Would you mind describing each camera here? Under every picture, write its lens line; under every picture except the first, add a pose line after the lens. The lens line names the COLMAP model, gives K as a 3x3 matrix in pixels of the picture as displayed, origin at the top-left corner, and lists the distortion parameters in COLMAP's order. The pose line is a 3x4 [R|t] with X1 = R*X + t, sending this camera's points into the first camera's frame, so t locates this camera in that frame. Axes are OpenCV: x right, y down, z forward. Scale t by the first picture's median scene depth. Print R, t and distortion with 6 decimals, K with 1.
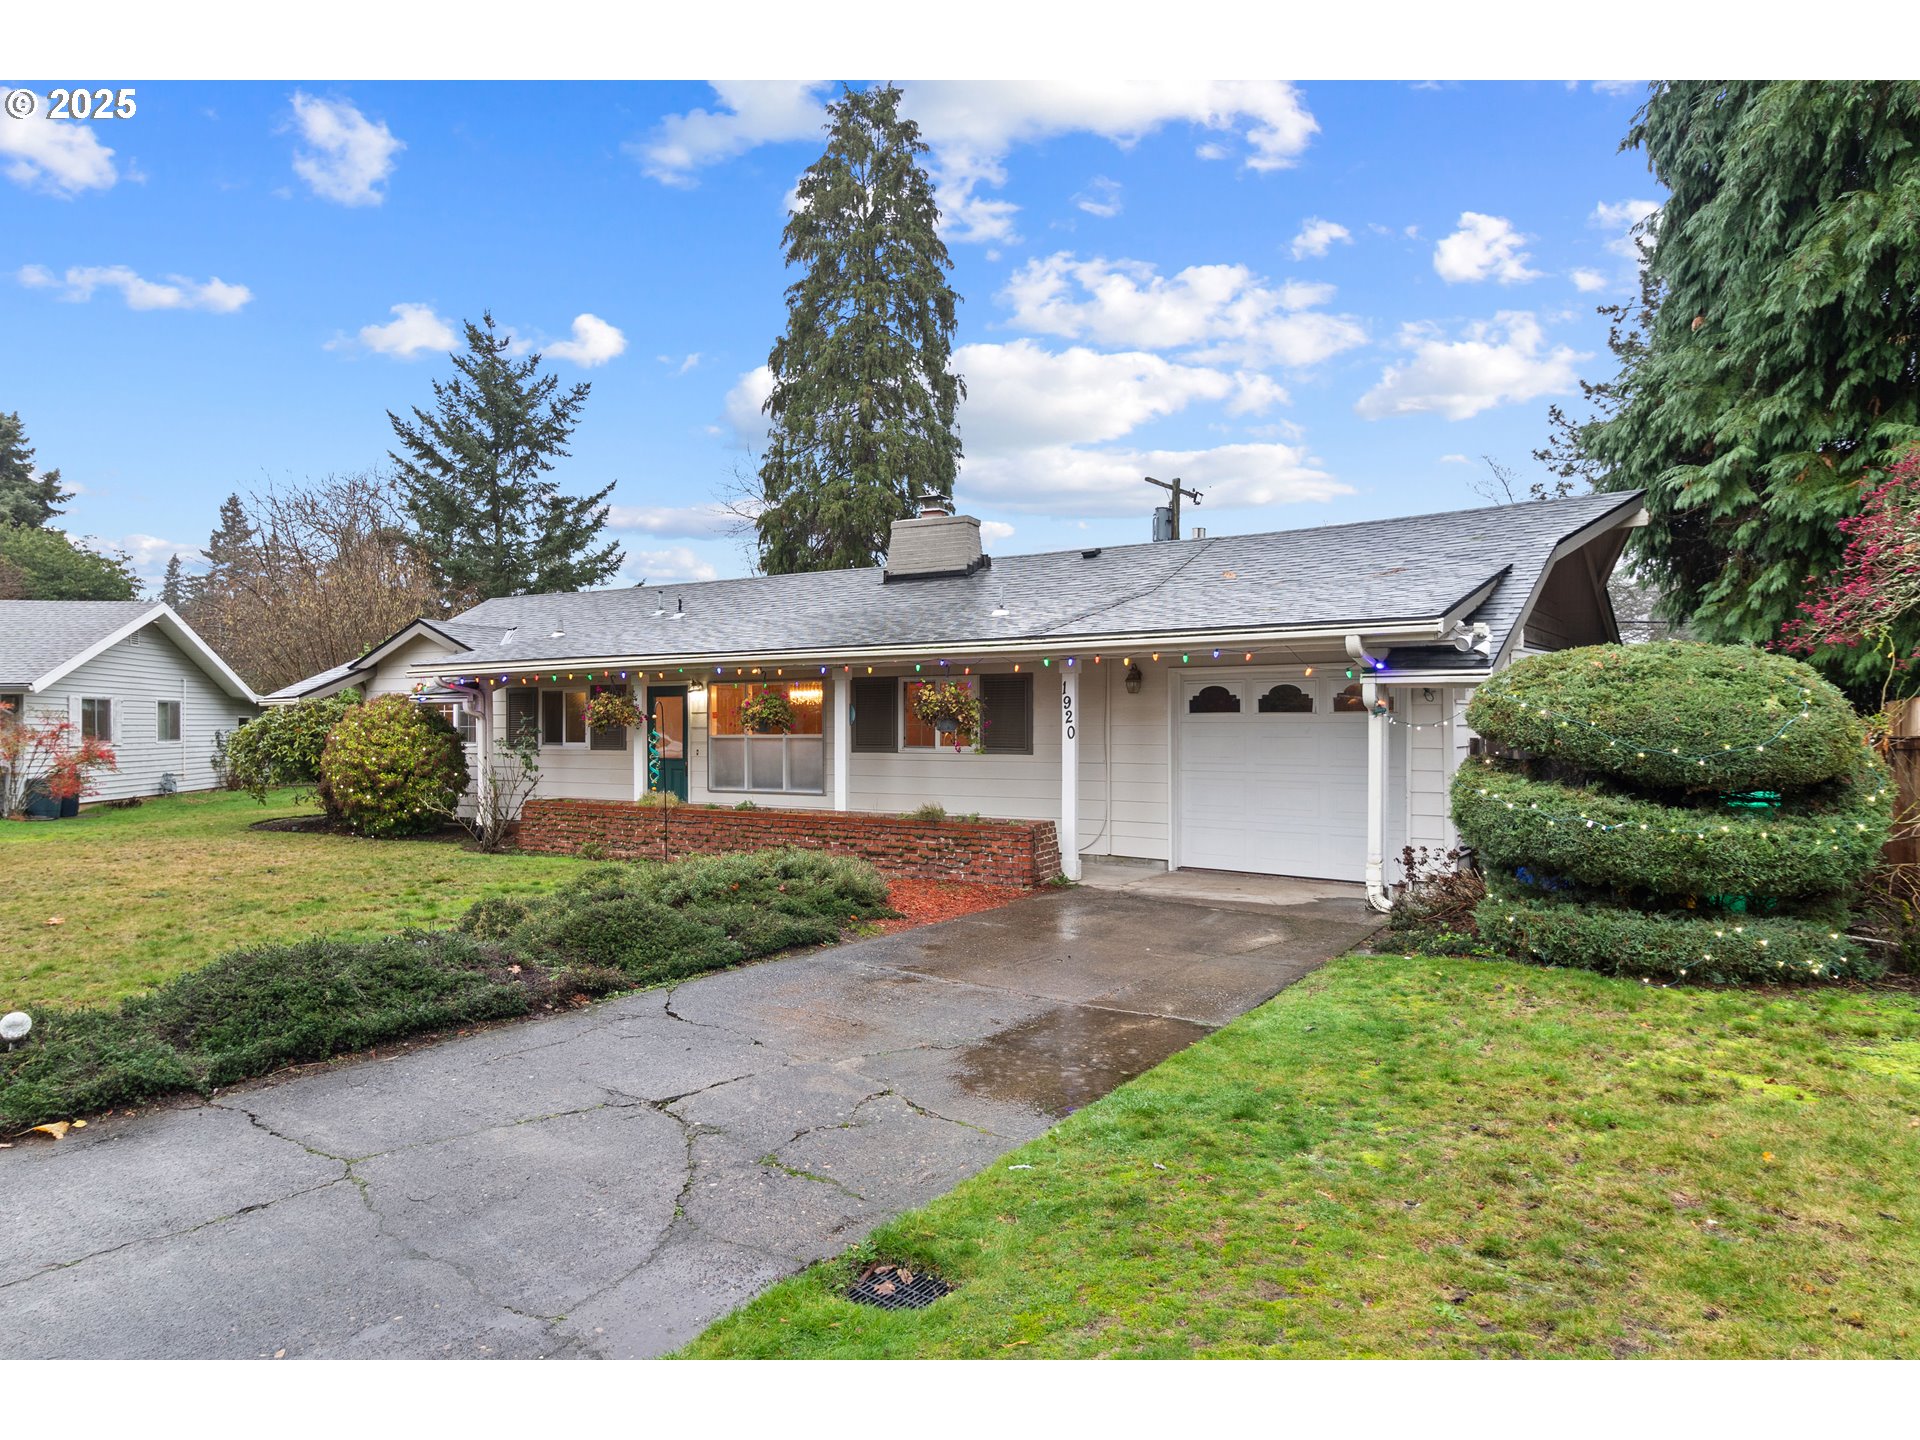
lens RADIAL K [[1270.7, 0, 968.3], [0, 1270.7, 677.7], [0, 0, 1]] dist [-0.001359, 0.000889]
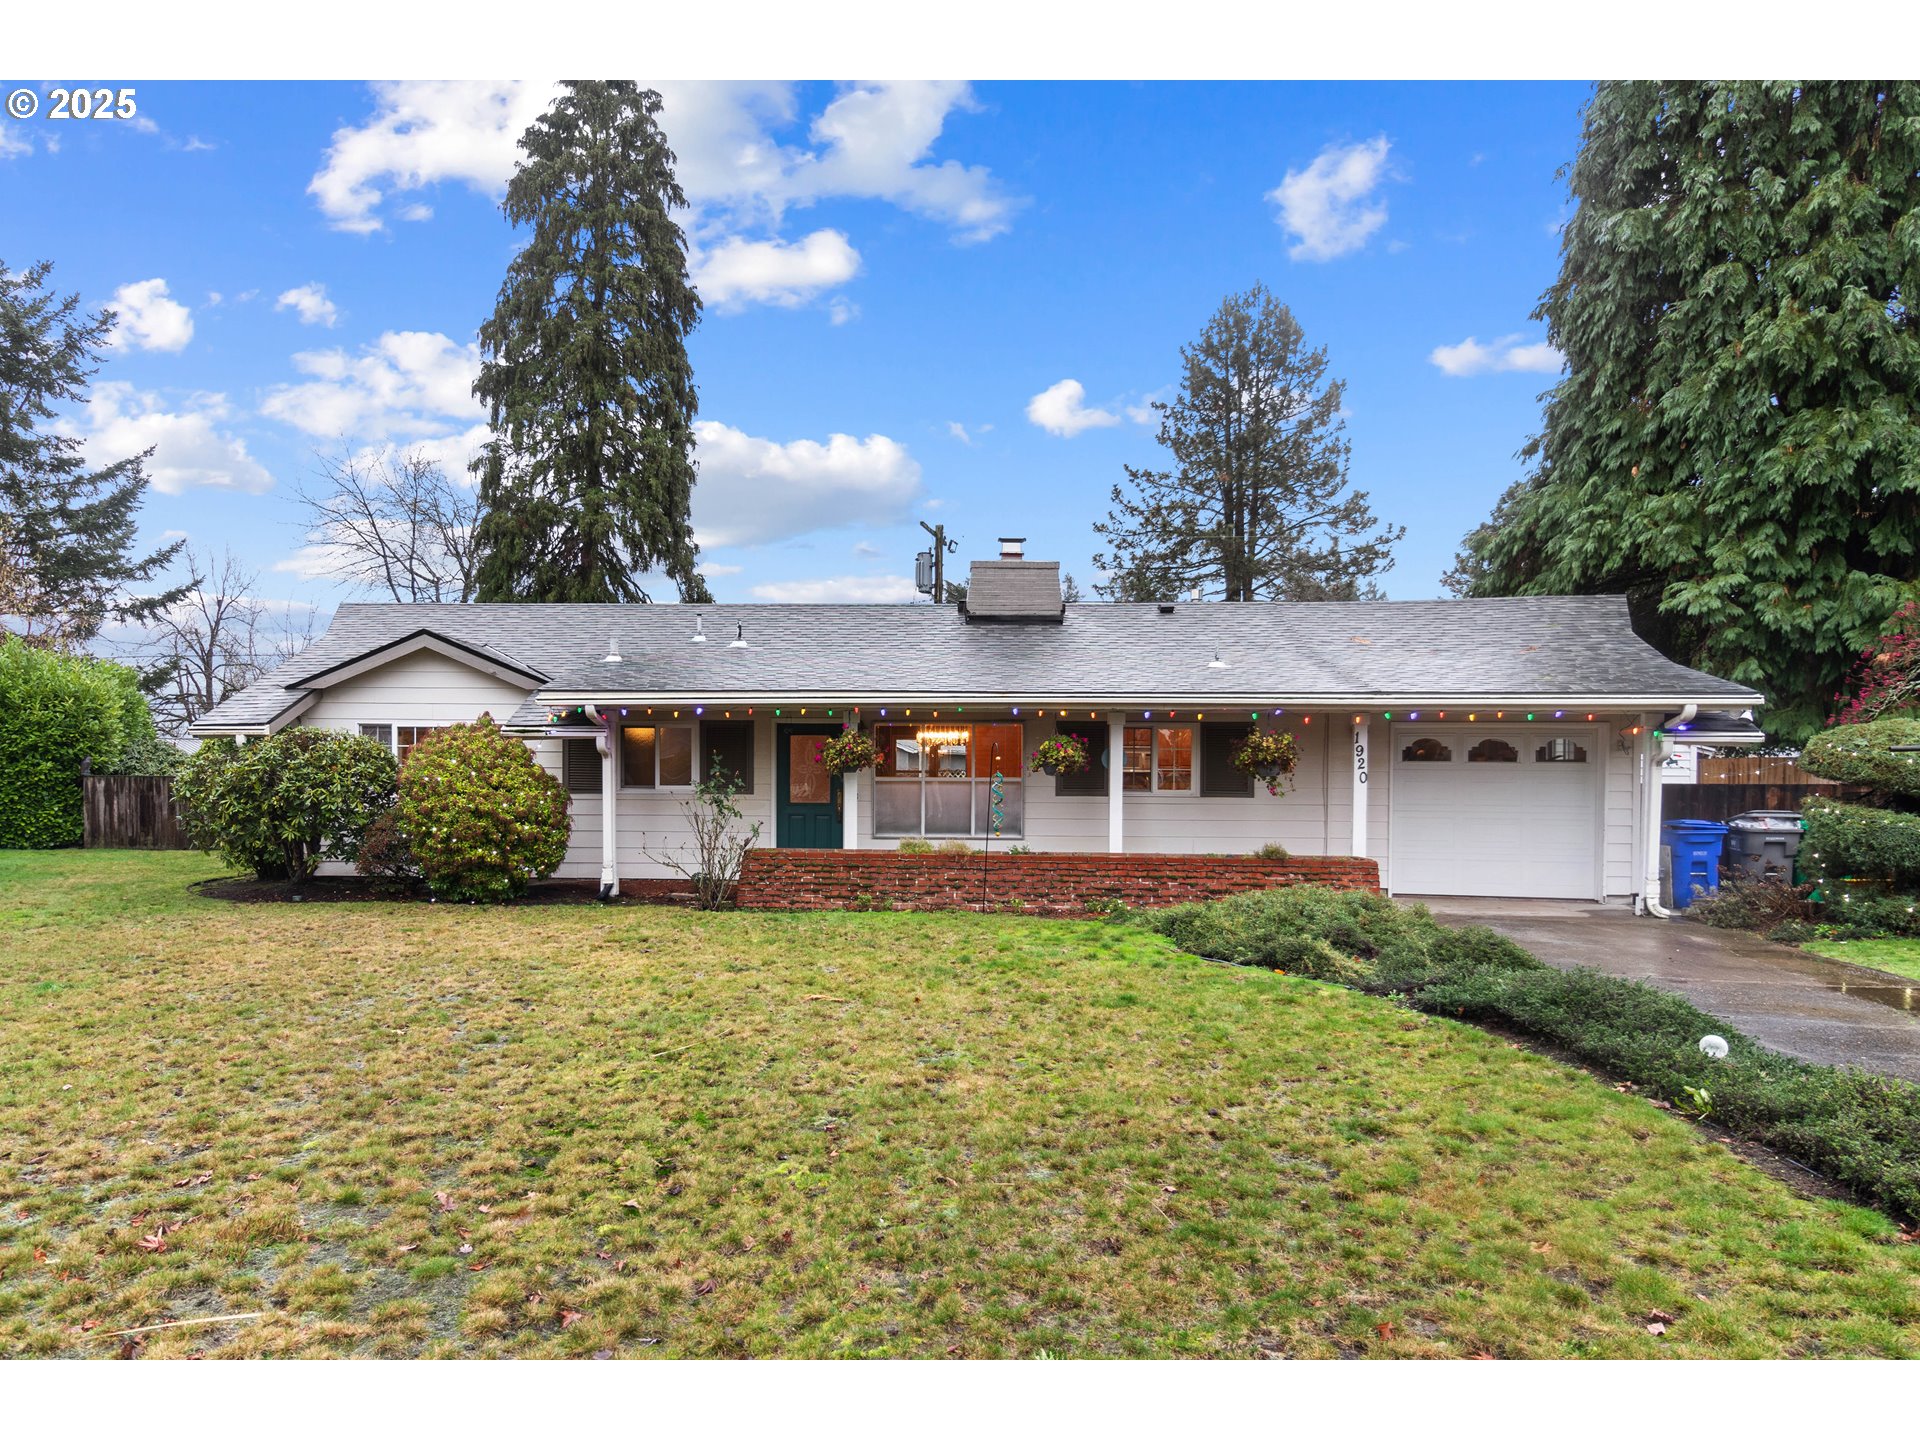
lens RADIAL K [[1328.0, 0, 959.9], [0, 1328.0, 756.1], [0, 0, 1]] dist [0.000390, 0.000319]
pose [[0.863758, 0.012473, 0.503752, -0.744016], [-0.027589, 0.999365, 0.022561, 0.006641], [-0.503151, -0.033385, 0.863554, 0.147344]]
